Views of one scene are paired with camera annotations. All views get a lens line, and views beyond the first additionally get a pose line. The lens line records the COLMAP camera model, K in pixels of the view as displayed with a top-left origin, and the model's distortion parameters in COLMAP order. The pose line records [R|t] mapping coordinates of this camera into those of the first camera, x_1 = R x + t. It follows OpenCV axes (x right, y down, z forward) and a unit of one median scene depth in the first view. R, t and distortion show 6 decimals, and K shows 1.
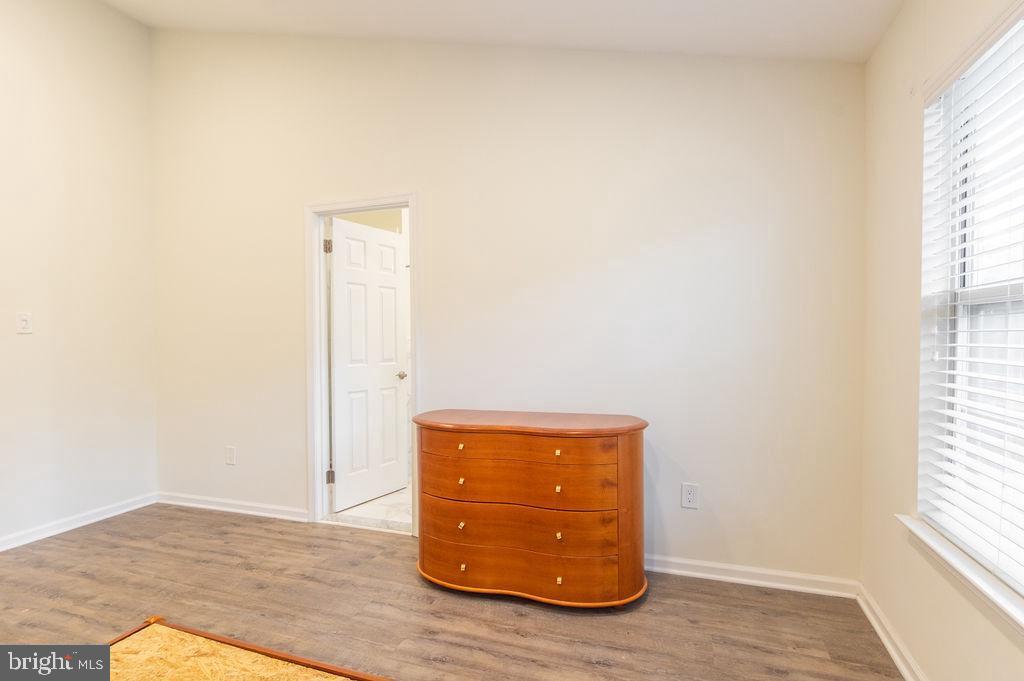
lens RADIAL K [[491.1, 0, 494.0], [0, 491.1, 340.4], [0, 0, 1]] dist [-0.000183, -0.000097]
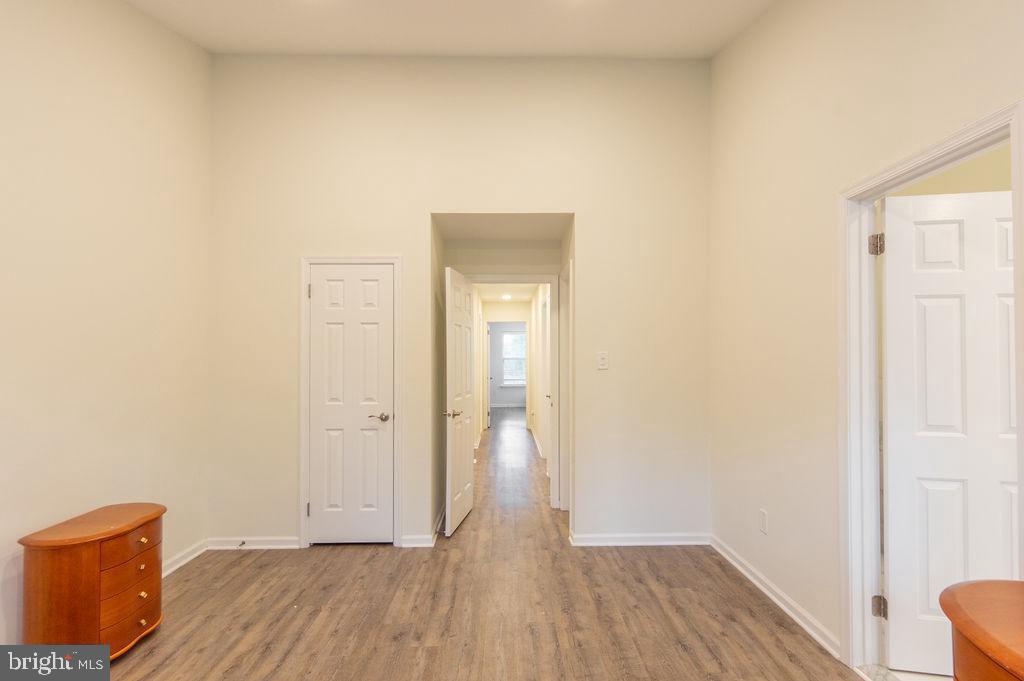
lens RADIAL K [[494.2, 0, 532.1], [0, 494.2, 346.4], [0, 0, 1]] dist [0.000859, -0.000640]
pose [[0.381900, -0.012330, -0.924122, 0.098374], [-0.007212, 0.999841, -0.016321, -0.049159], [0.924176, 0.012897, 0.381750, 0.376031]]
